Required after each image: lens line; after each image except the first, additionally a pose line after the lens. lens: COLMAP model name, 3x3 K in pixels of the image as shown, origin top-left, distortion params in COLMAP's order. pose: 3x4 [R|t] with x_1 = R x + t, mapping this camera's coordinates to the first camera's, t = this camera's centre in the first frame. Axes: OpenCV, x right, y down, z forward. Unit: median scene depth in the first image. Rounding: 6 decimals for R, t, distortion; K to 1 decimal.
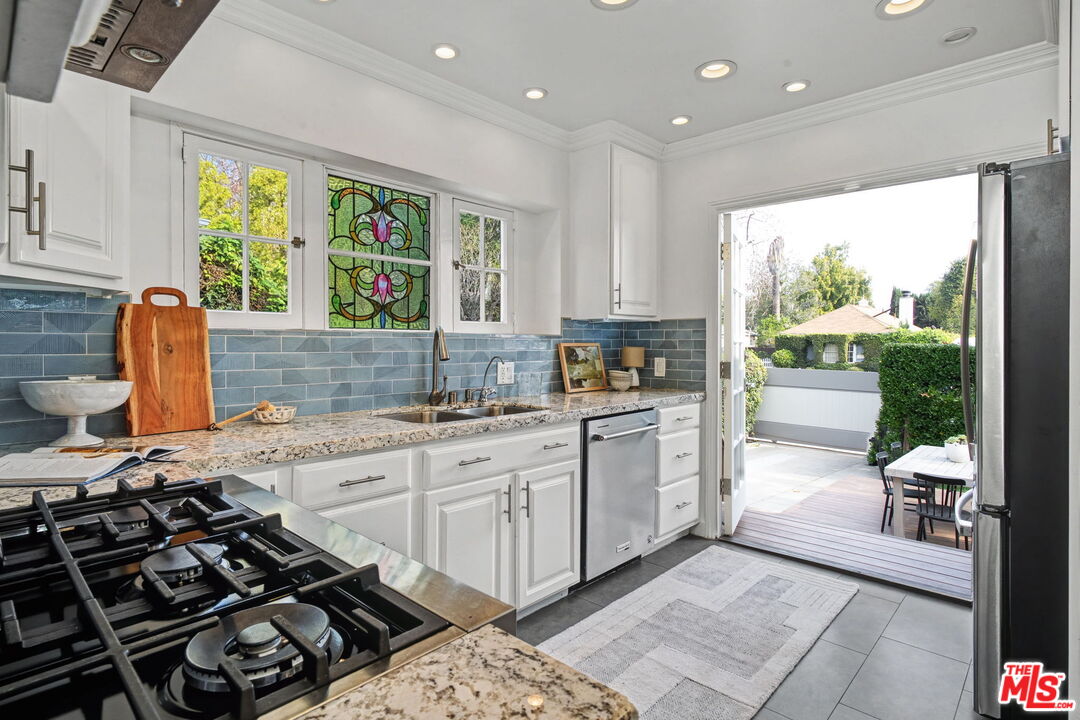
lens RADIAL K [[554.4, 0, 539.8], [0, 554.4, 350.8], [0, 0, 1]] dist [0.006238, 0.000837]
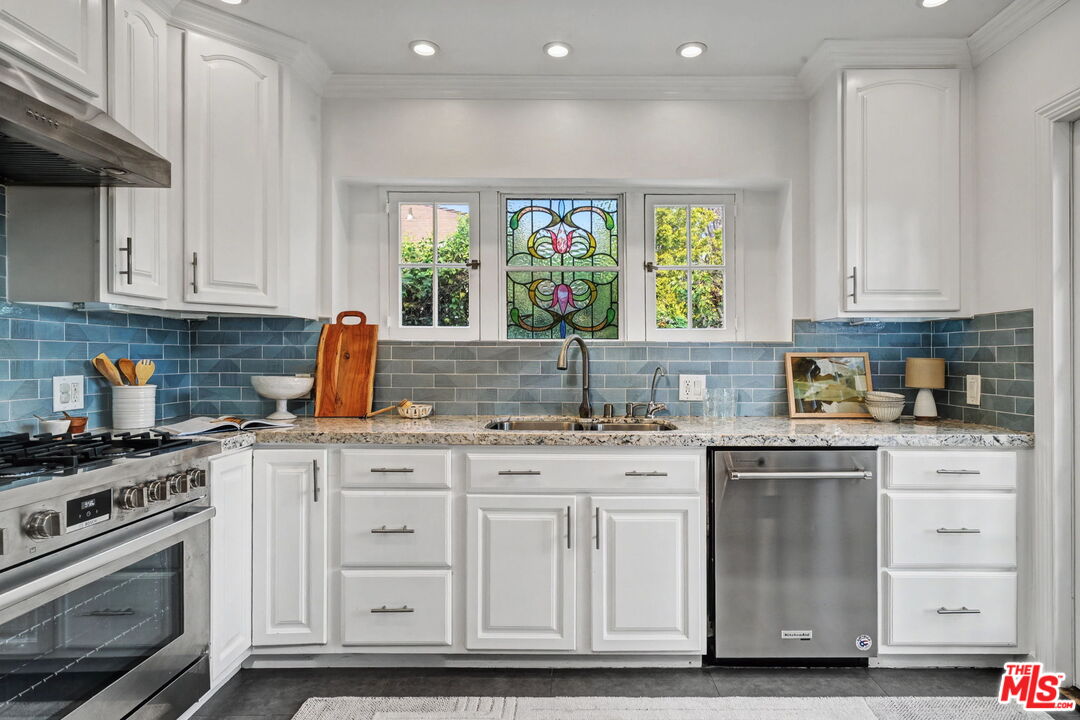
lens RADIAL K [[582.6, 0, 540.1], [0, 582.6, 360.6], [0, 0, 1]] dist [0.001870, 0.002292]
pose [[0.695468, 0.003482, -0.718549, 0.463544], [-0.011602, 0.999912, -0.006384, 0.007803], [0.718463, 0.012776, 0.695447, 0.235259]]
